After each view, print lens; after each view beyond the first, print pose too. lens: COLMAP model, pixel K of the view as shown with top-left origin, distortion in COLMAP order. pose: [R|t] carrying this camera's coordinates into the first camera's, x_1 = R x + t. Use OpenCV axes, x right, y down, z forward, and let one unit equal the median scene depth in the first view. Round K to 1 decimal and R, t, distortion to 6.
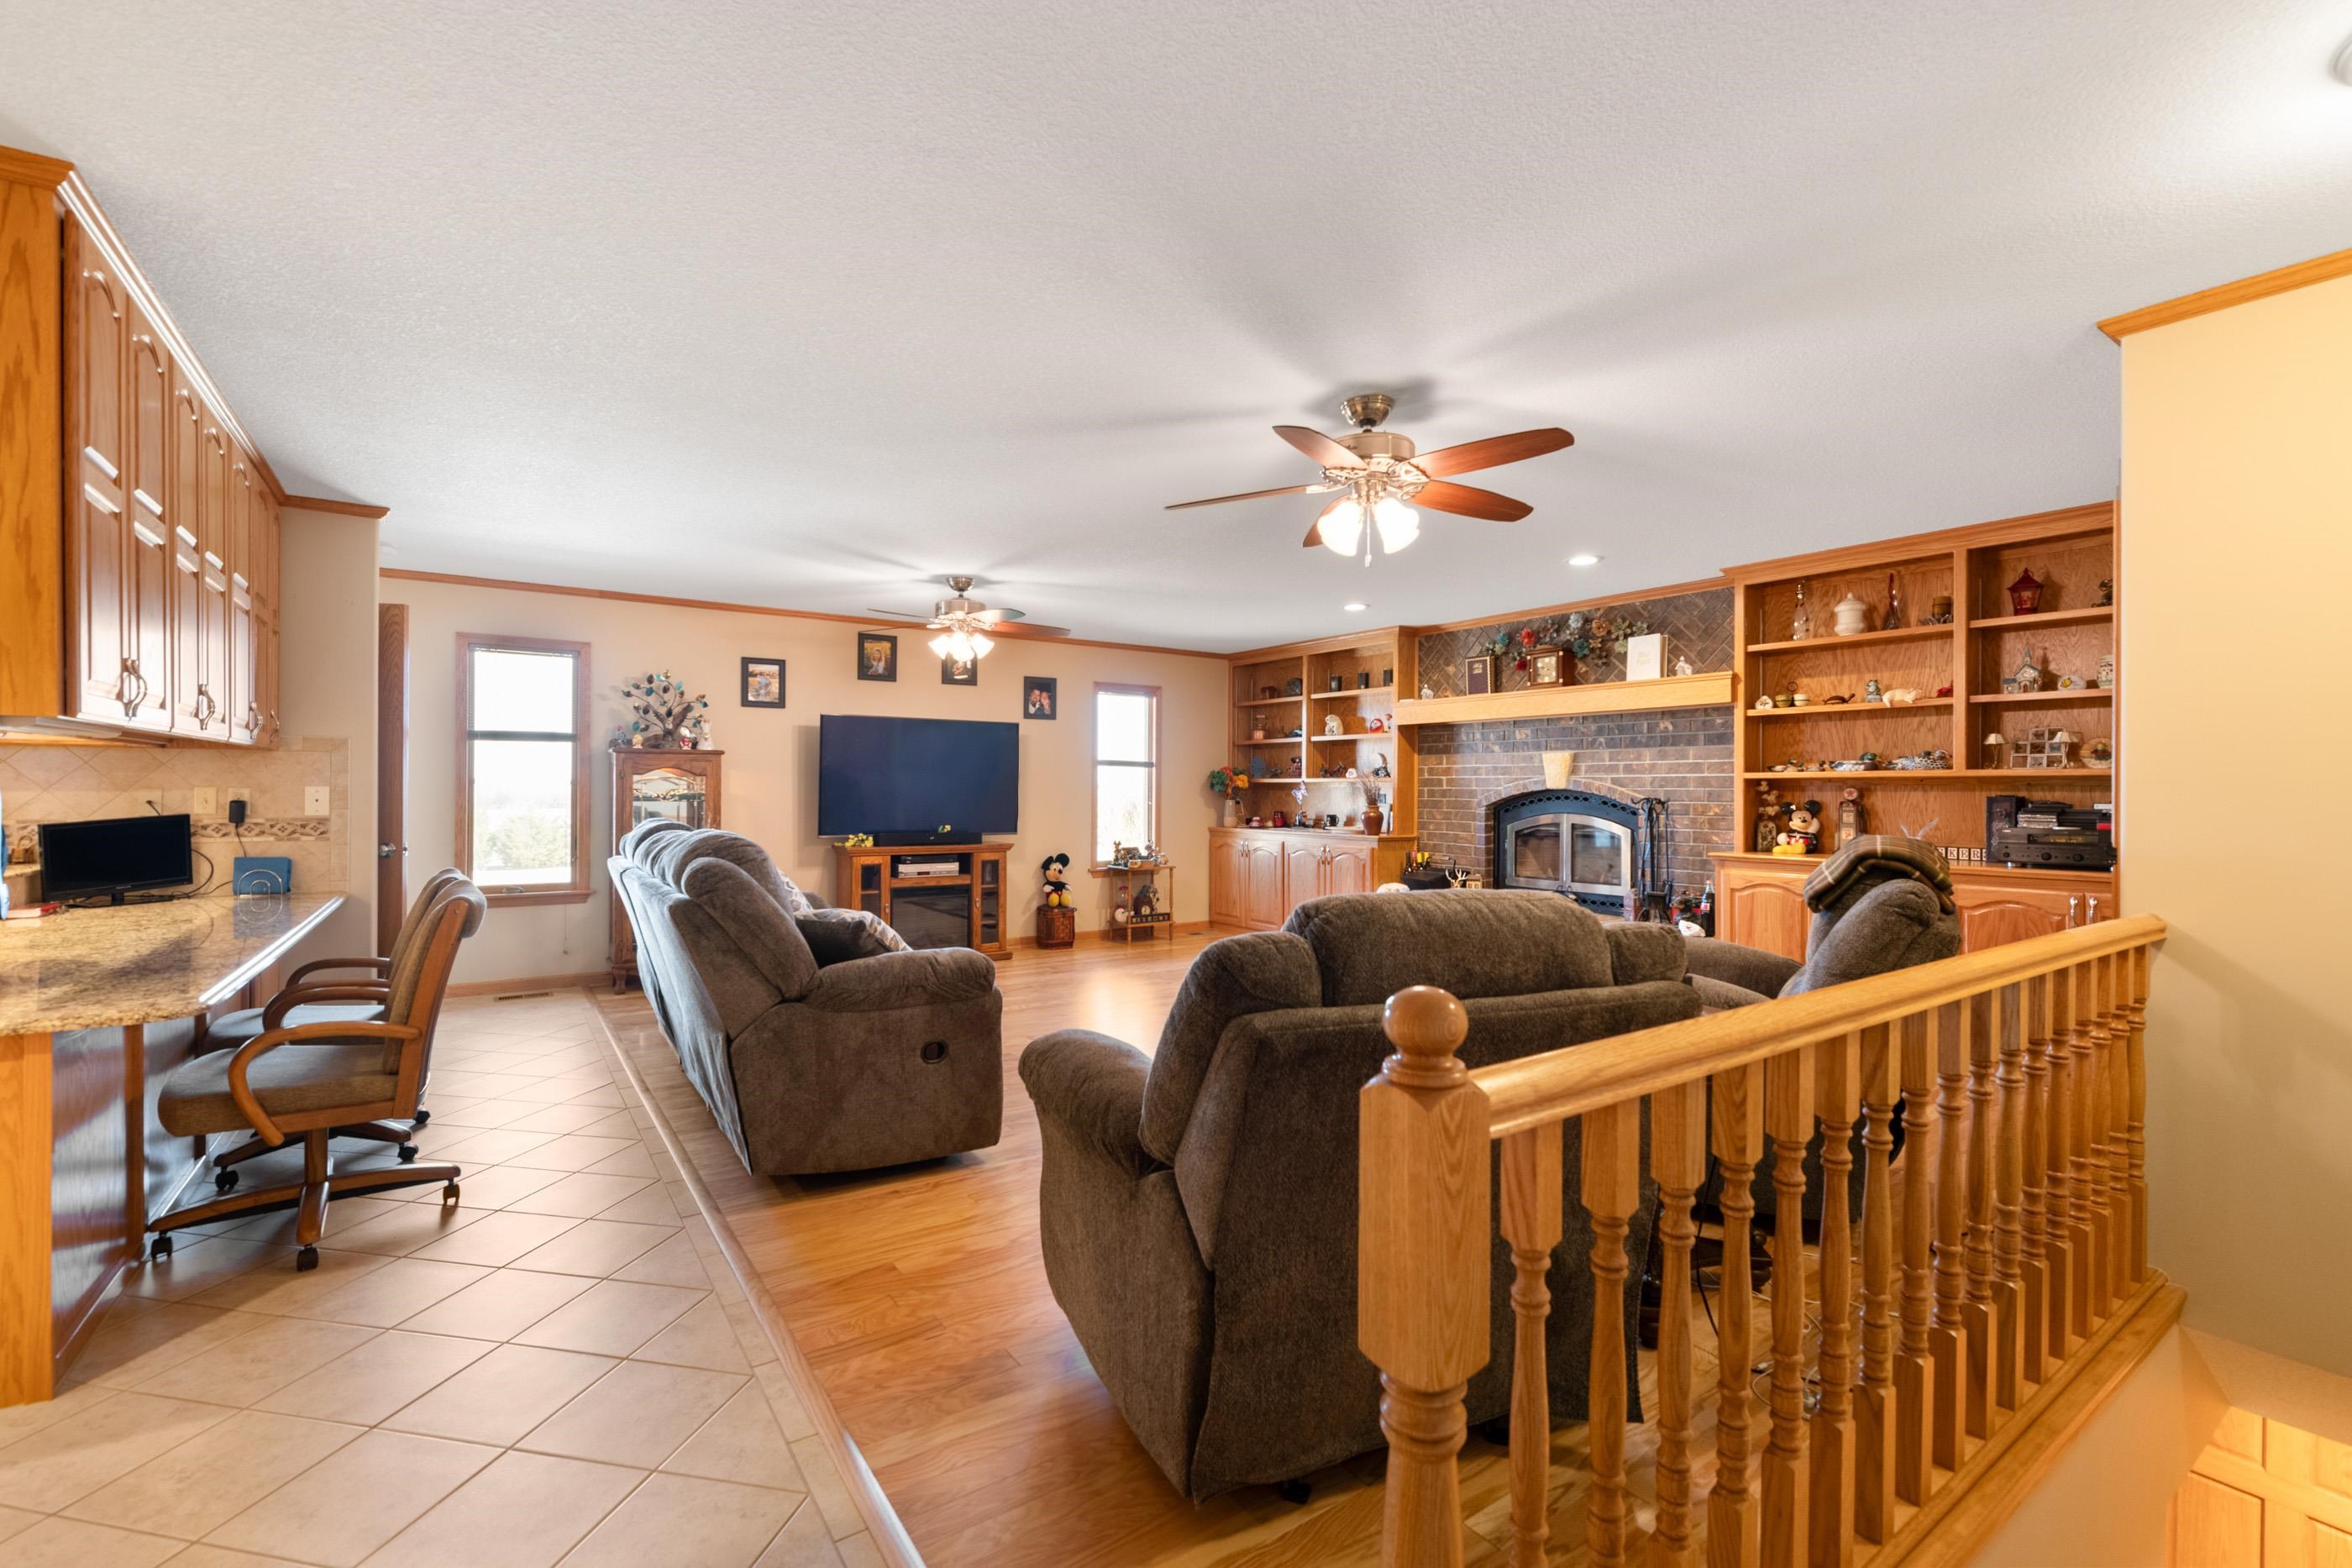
lens RADIAL K [[1011.0, 0, 1174.9], [0, 1011.0, 786.2], [0, 0, 1]] dist [-0.002317, -0.001431]
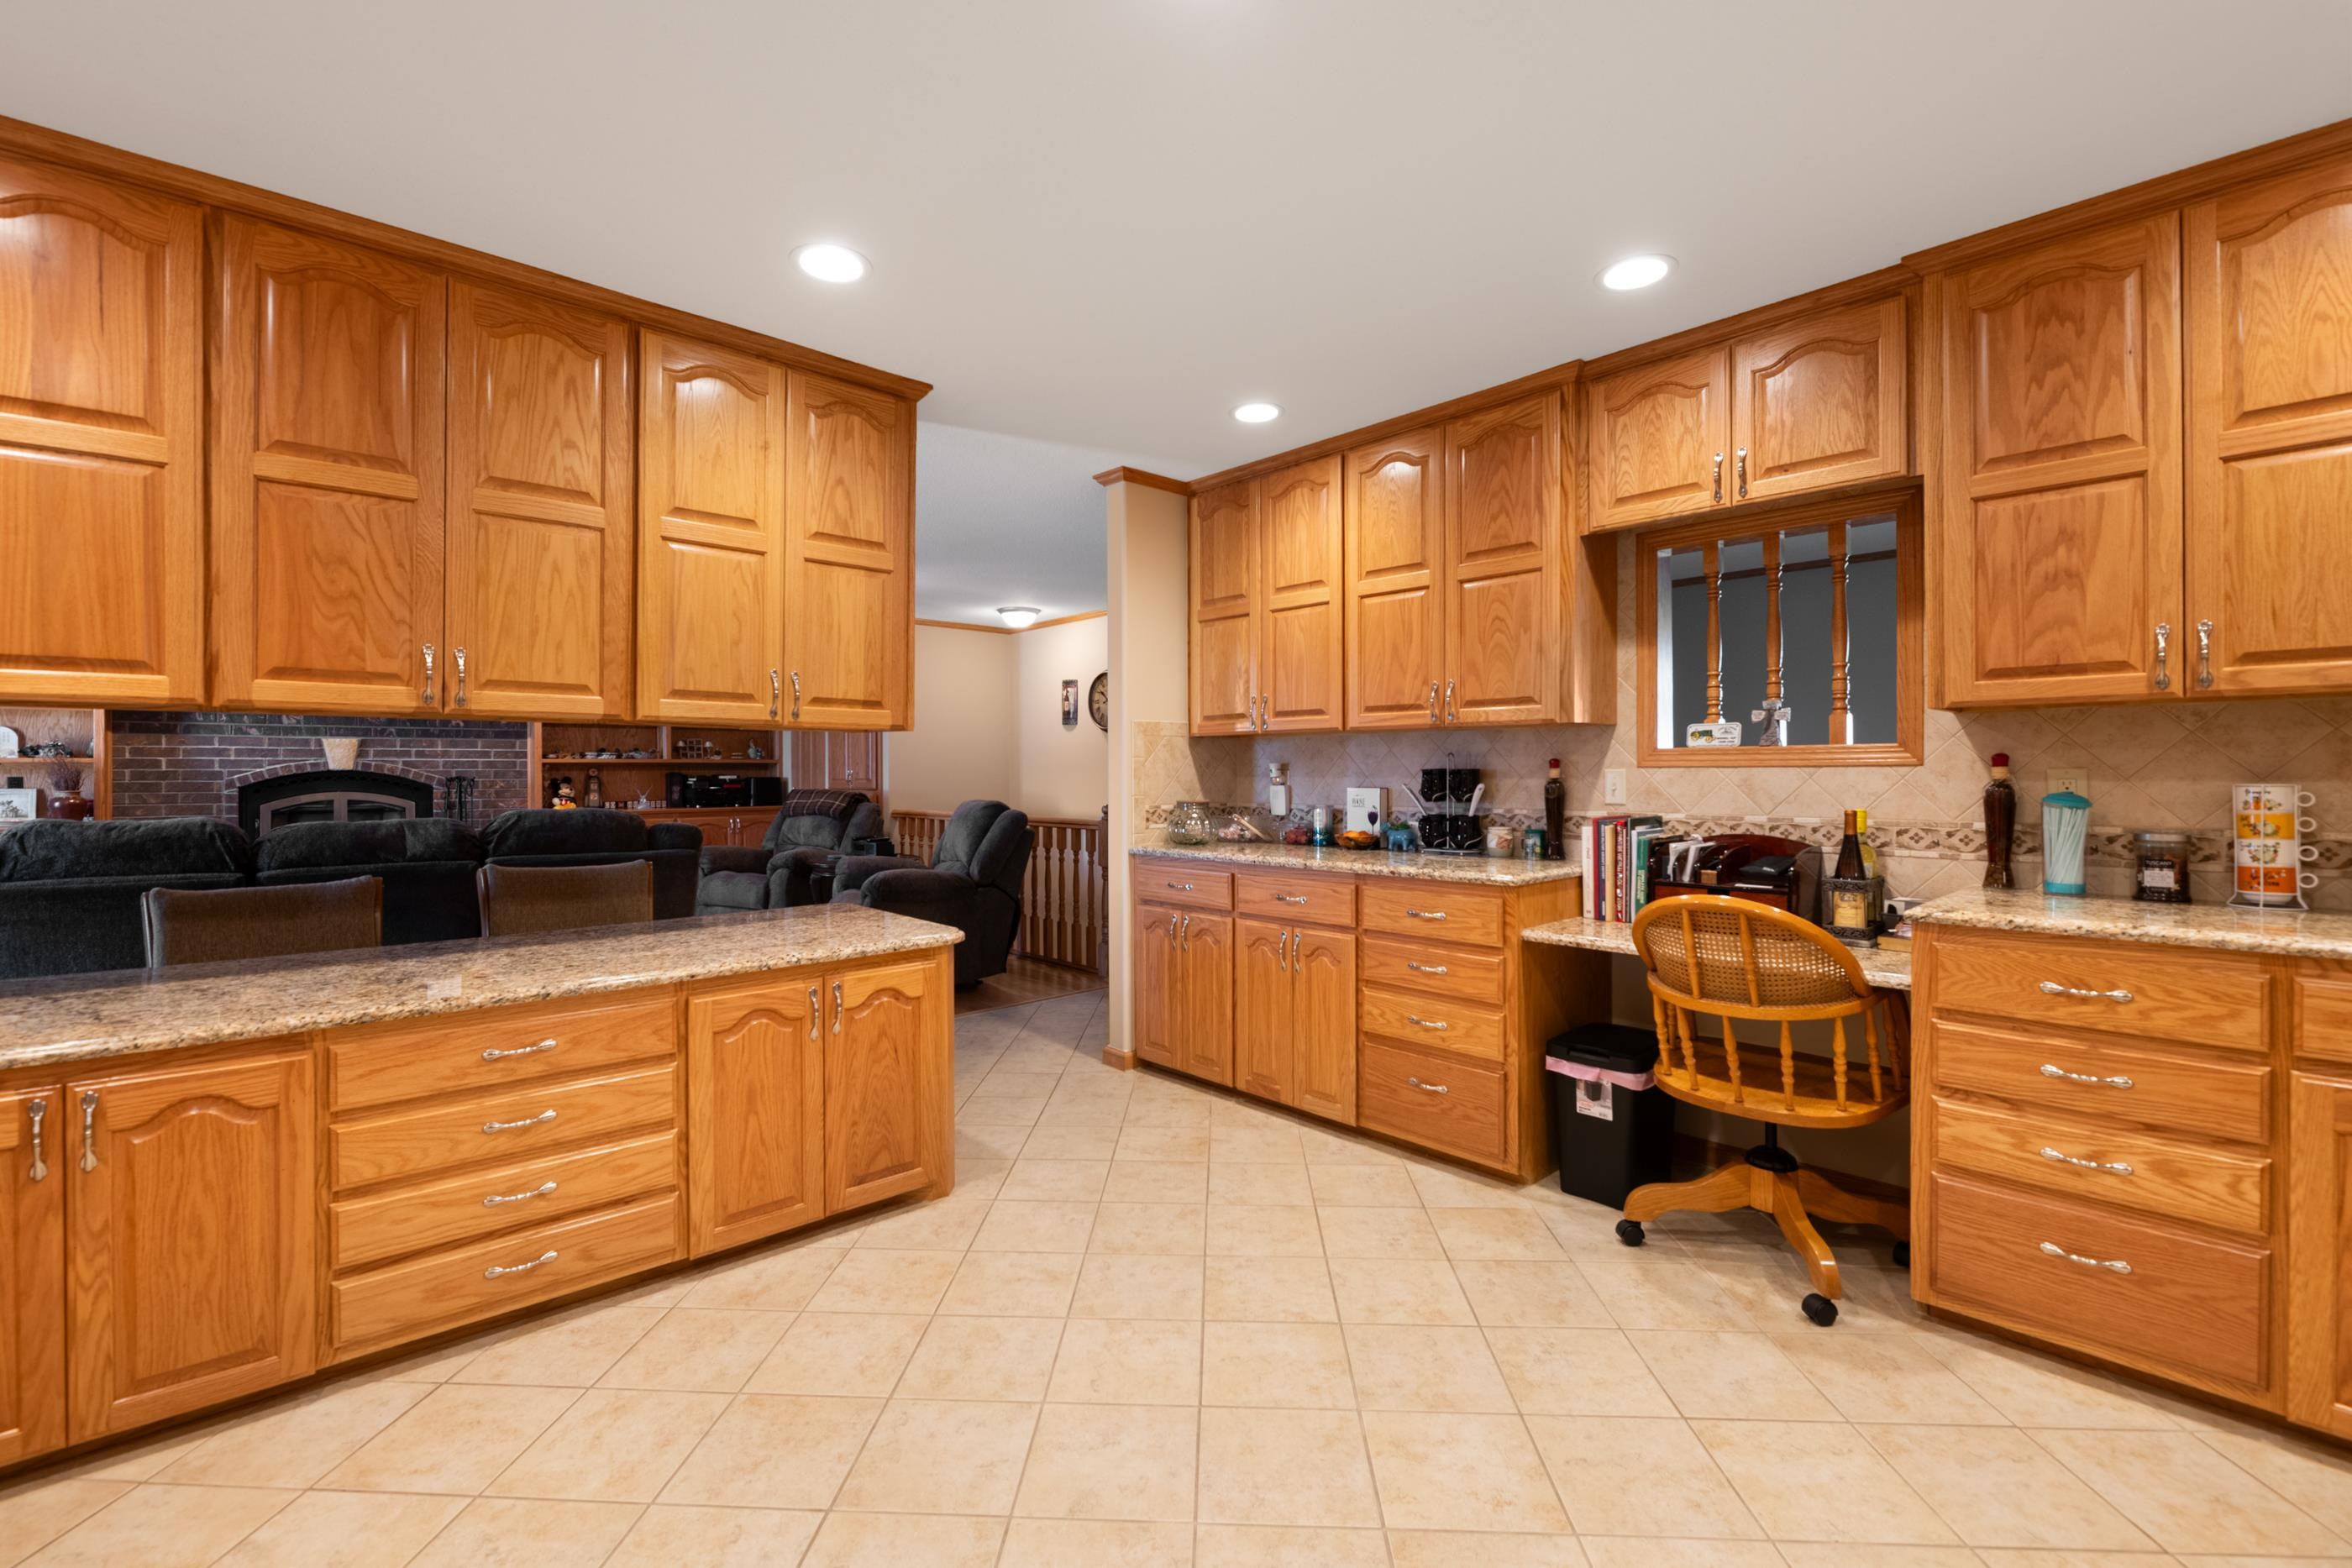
lens RADIAL K [[1011.0, 0, 1171.5], [0, 1011.0, 774.7], [0, 0, 1]] dist [-0.002317, -0.001431]
pose [[-0.129513, -0.009620, 0.991531, -0.908259], [-0.001883, 0.999954, 0.009456, -0.004764], [-0.991576, -0.000642, -0.129525, 0.223927]]
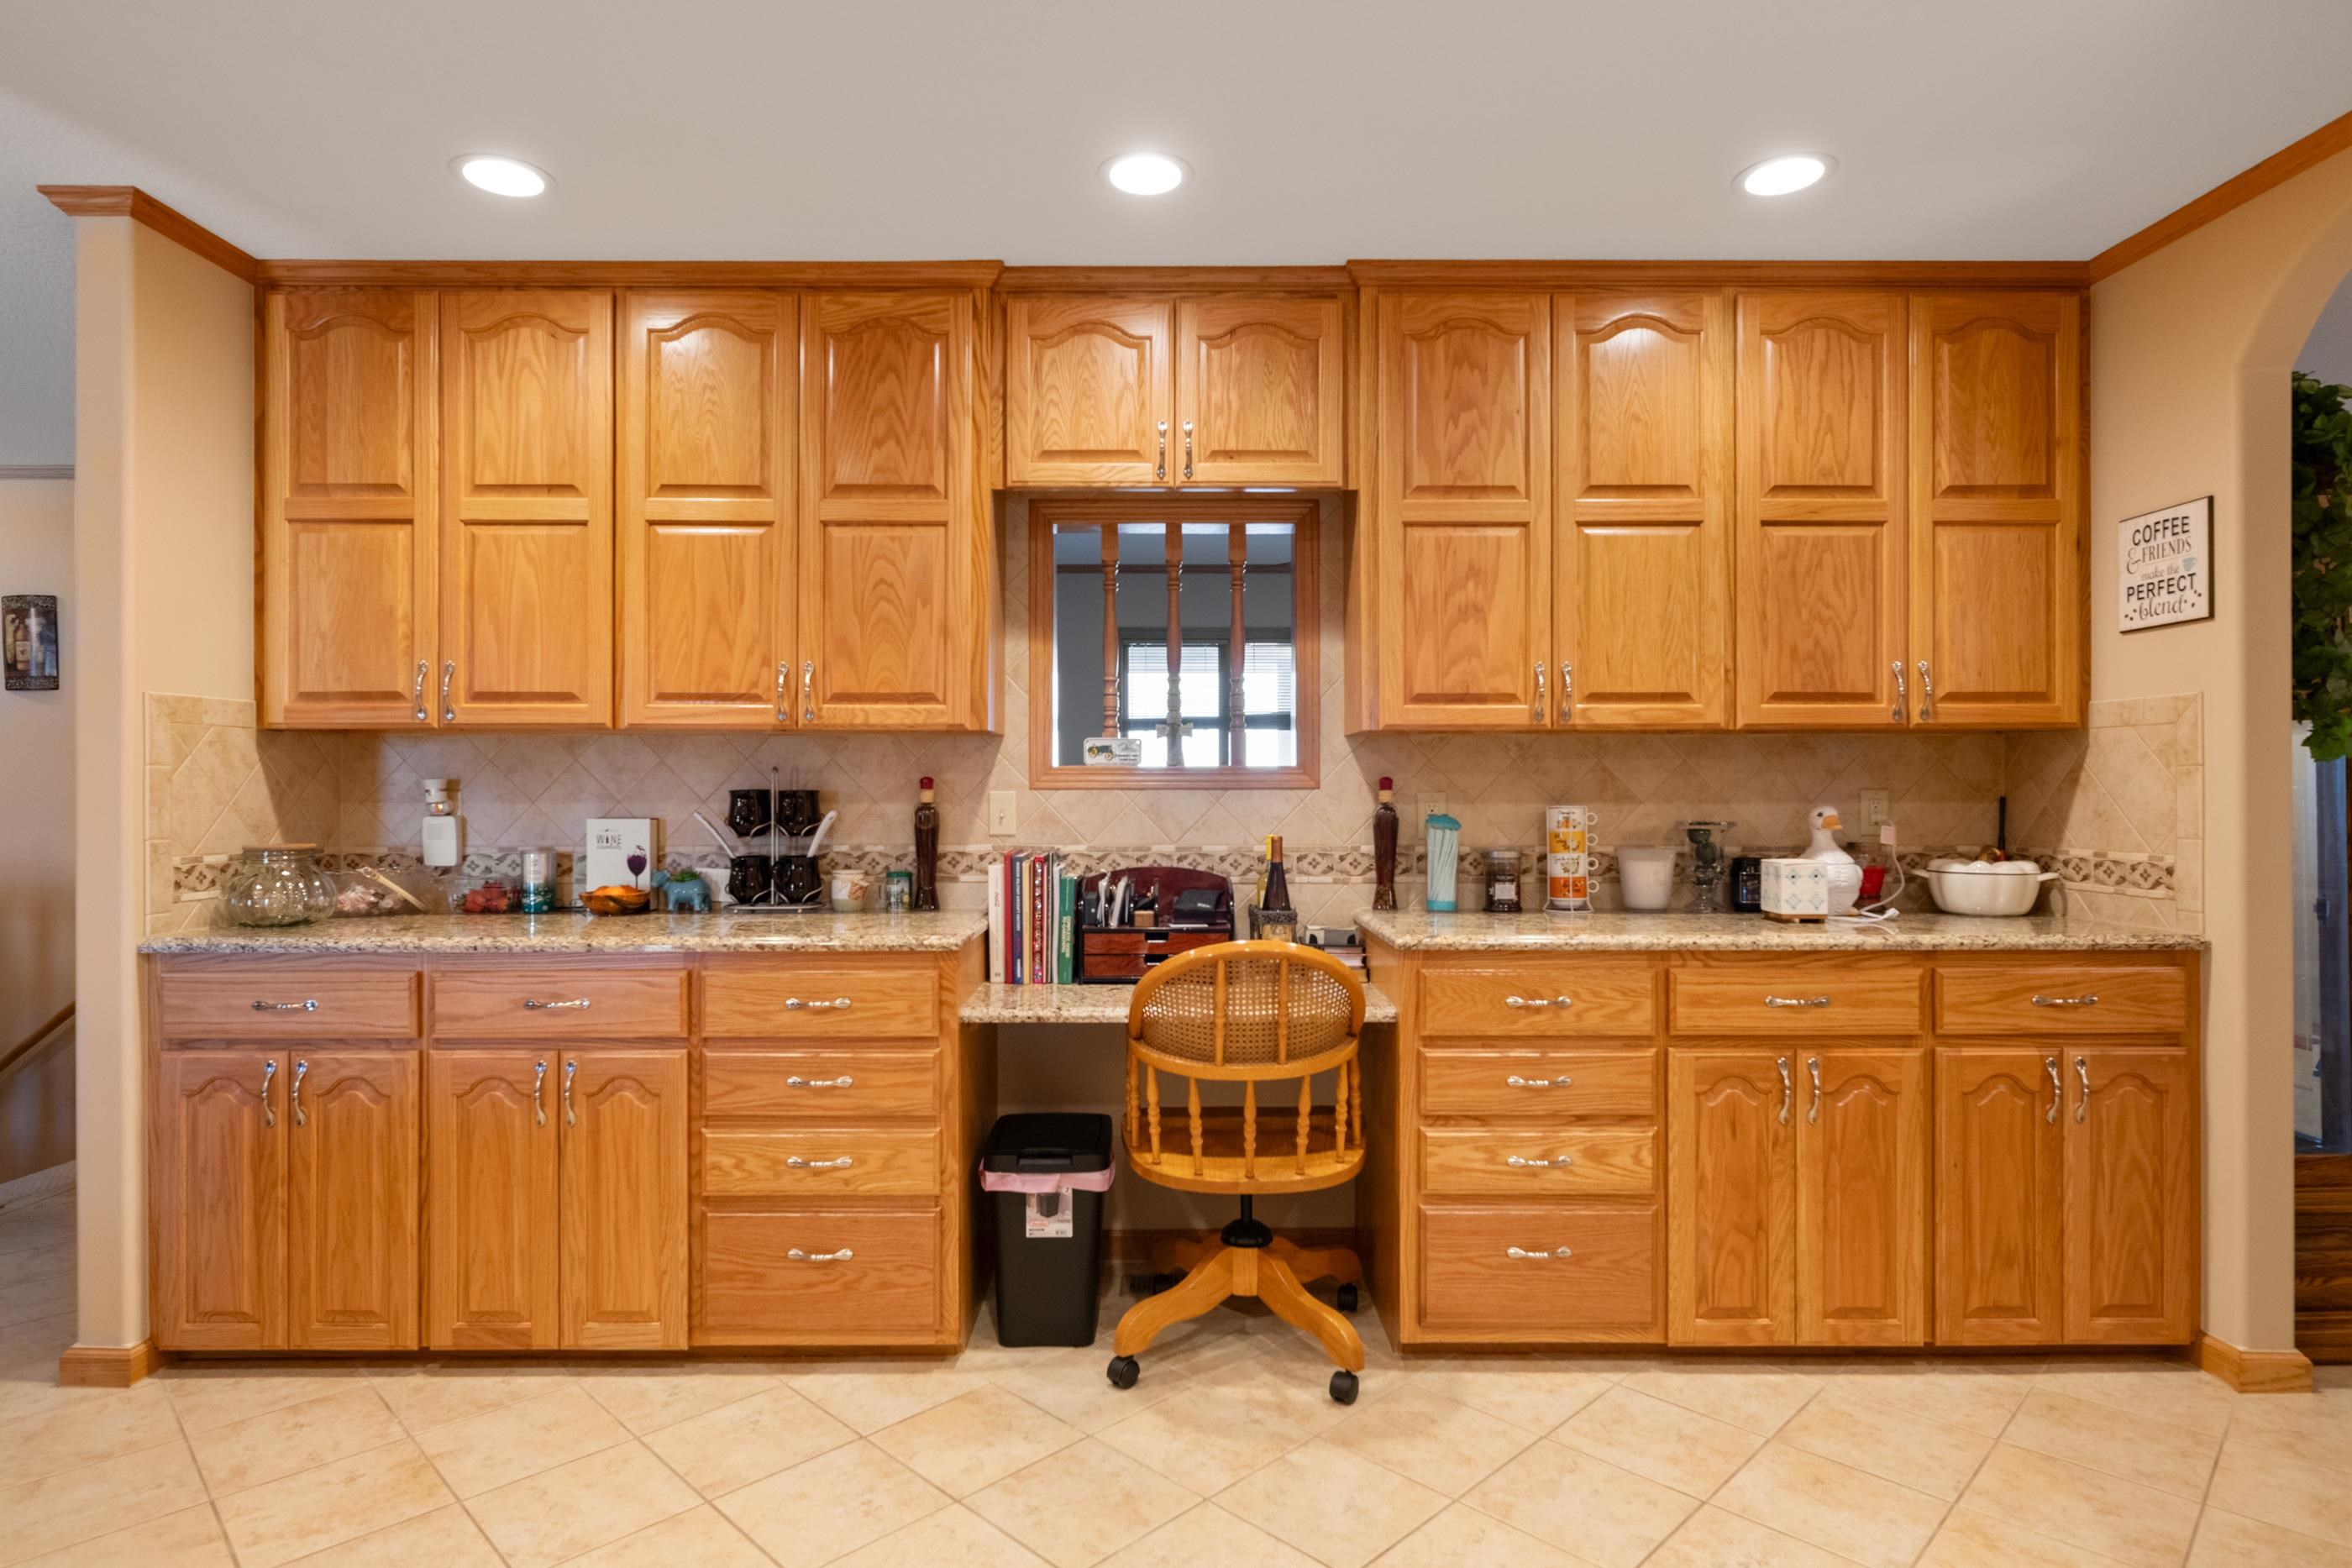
lens RADIAL K [[1258.5, 0, 1174.4], [0, 1258.5, 791.2], [0, 0, 1]] dist [0.000136, -0.001080]
pose [[-0.823307, -0.005506, 0.567570, -0.771279], [-0.008125, 0.999965, -0.002085, -0.002632], [-0.567539, -0.006328, -0.823322, 0.313396]]
